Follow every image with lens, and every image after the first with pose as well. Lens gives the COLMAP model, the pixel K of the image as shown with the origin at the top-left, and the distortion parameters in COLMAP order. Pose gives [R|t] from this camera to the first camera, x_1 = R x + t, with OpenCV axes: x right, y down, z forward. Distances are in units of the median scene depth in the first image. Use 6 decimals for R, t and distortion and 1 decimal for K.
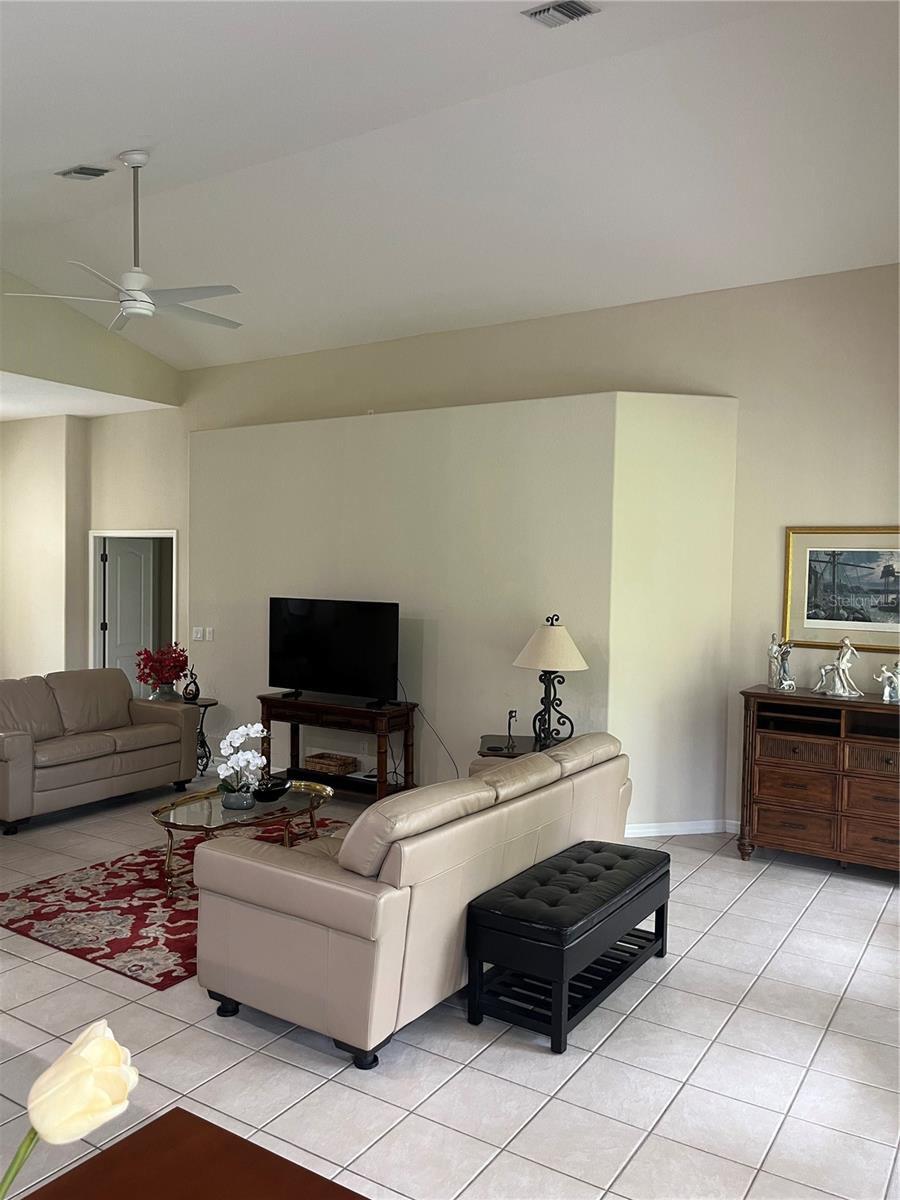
lens RADIAL K [[921.2, 0, 445.1], [0, 921.2, 602.9], [0, 0, 1]] dist [0.073659, -0.108258]
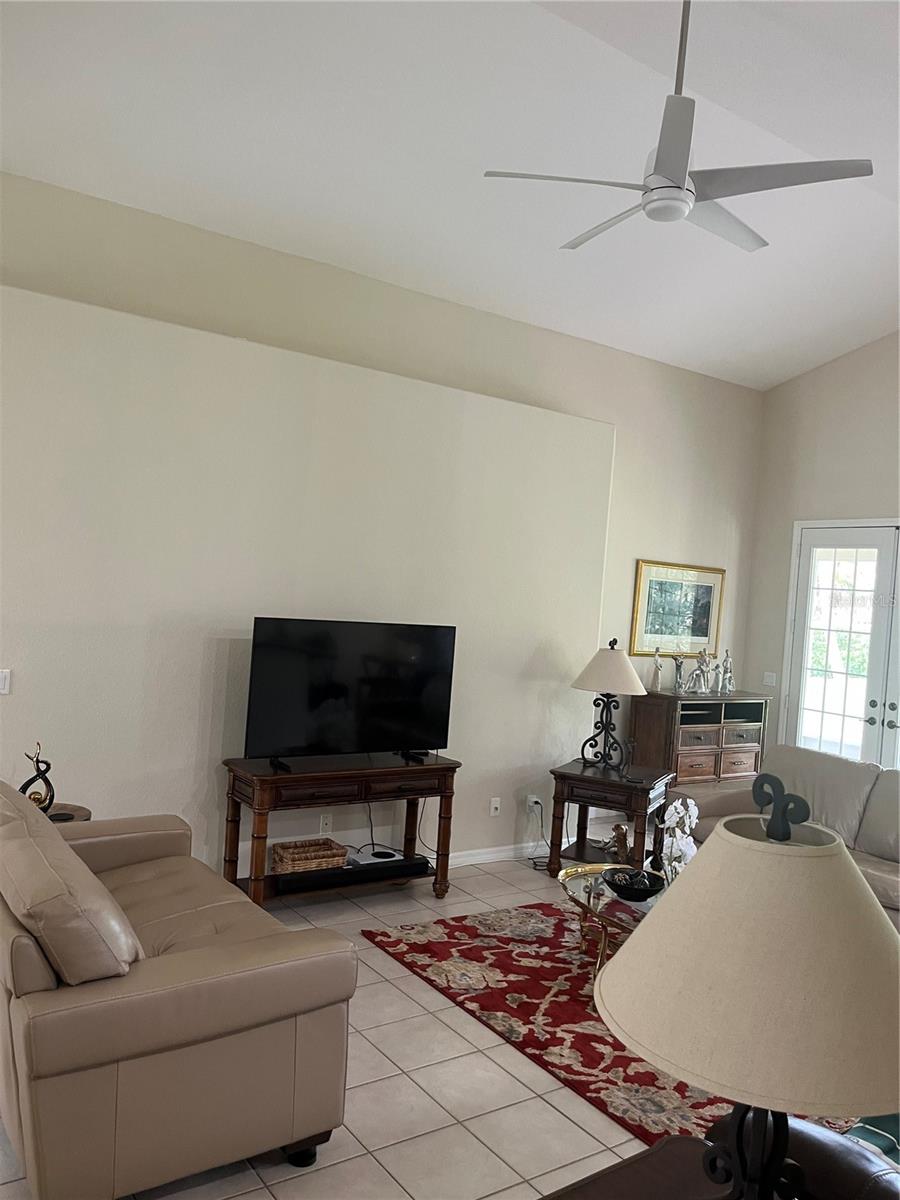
lens RADIAL K [[921.2, 0, 451.0], [0, 921.2, 603.3], [0, 0, 1]] dist [0.073659, -0.108258]
pose [[0.372369, -0.007592, 0.928054, -0.878954], [-0.040899, 0.998861, 0.024581, -0.043727], [-0.927183, -0.047110, 0.371635, 0.781503]]
